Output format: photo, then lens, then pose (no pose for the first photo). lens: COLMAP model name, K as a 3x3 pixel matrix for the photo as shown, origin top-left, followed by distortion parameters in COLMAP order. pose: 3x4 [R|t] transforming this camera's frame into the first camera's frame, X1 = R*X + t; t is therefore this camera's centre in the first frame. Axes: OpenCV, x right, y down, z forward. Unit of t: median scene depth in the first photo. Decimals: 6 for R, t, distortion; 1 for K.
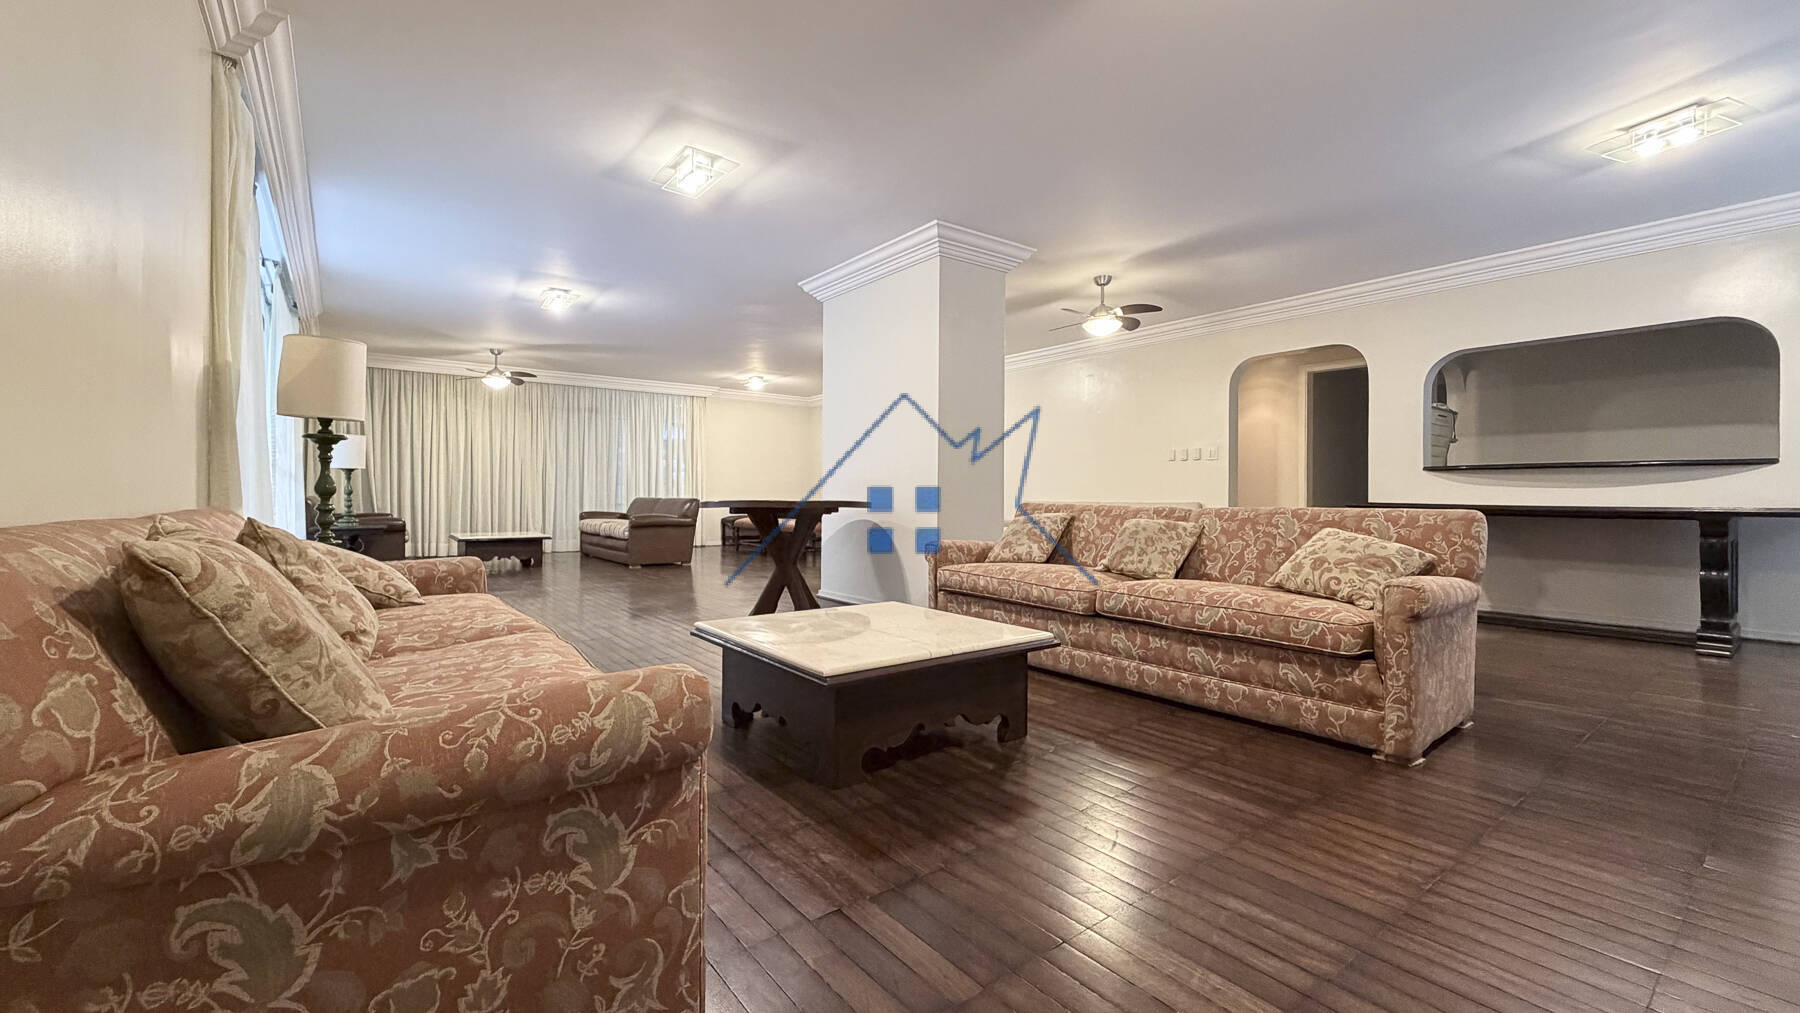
lens RADIAL K [[716.8, 0, 902.8], [0, 716.8, 499.3], [0, 0, 1]] dist [-0.002329, 0.000520]
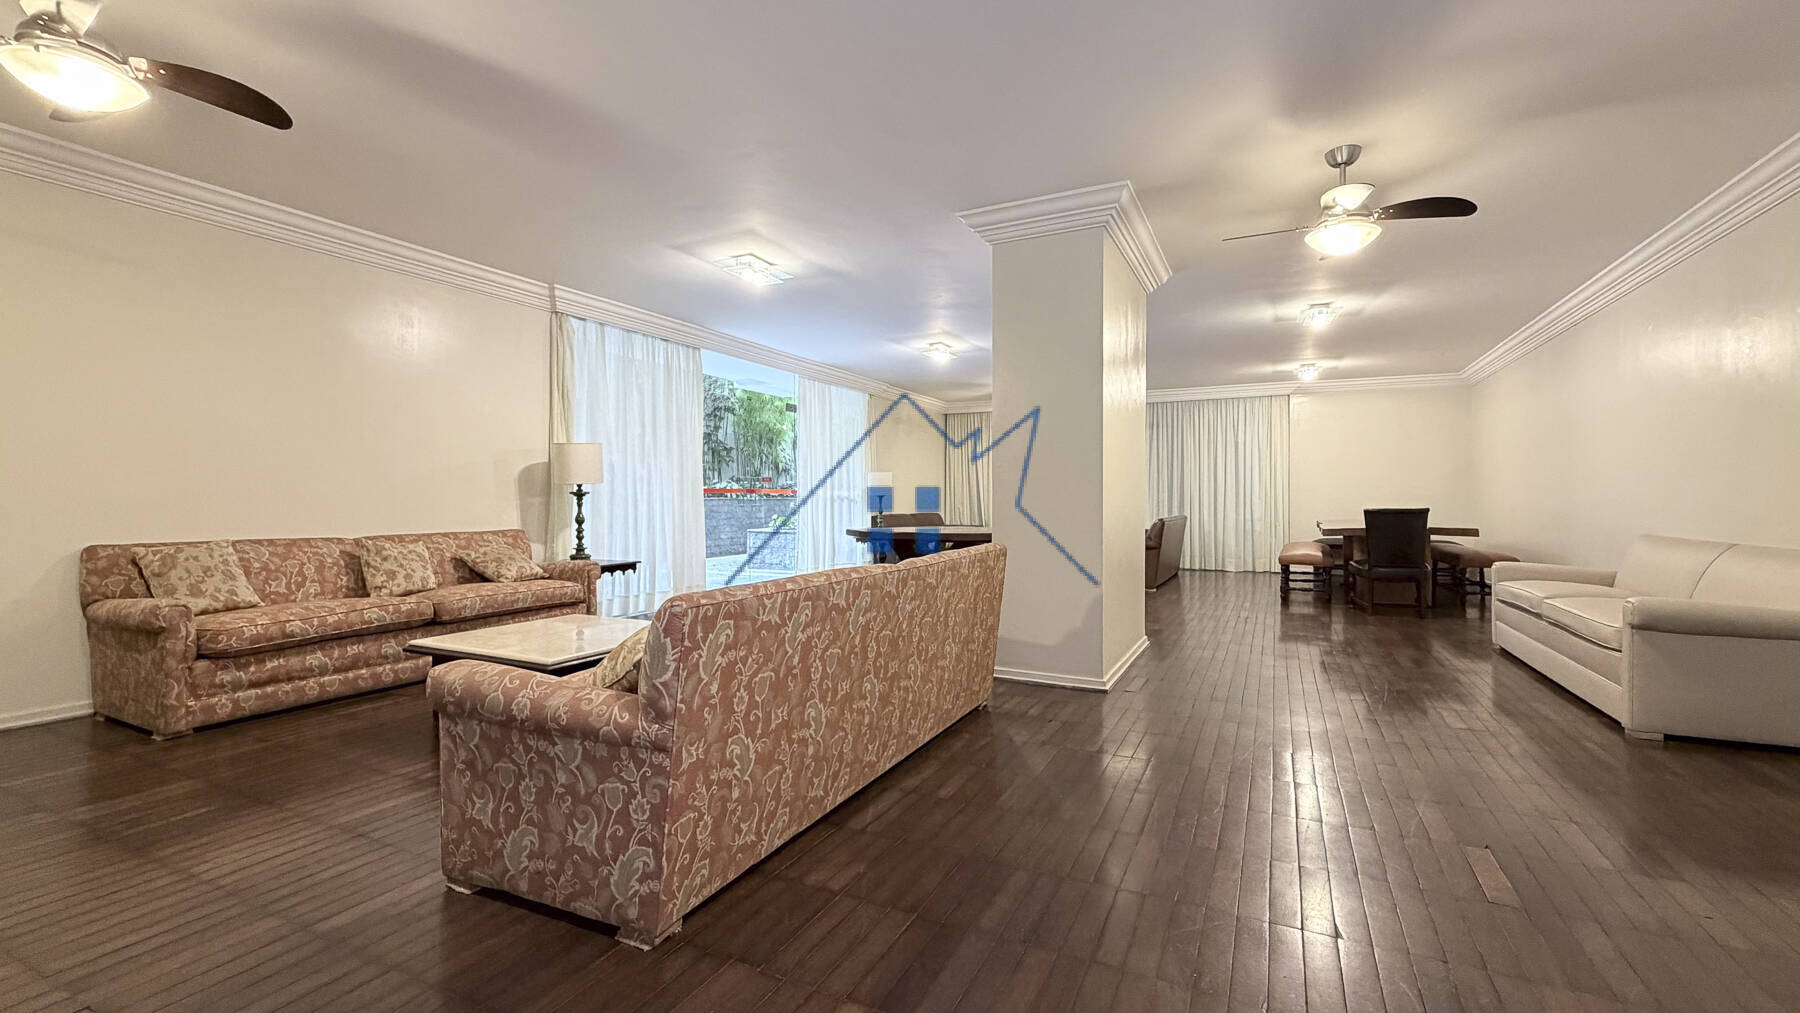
lens RADIAL K [[716.8, 0, 913.2], [0, 716.8, 511.4], [0, 0, 1]] dist [-0.002329, 0.000520]
pose [[0.459786, 0.011467, -0.887956, 1.358567], [0.004506, 0.999874, 0.015246, -0.064023], [0.888018, -0.011011, 0.459676, 0.907119]]
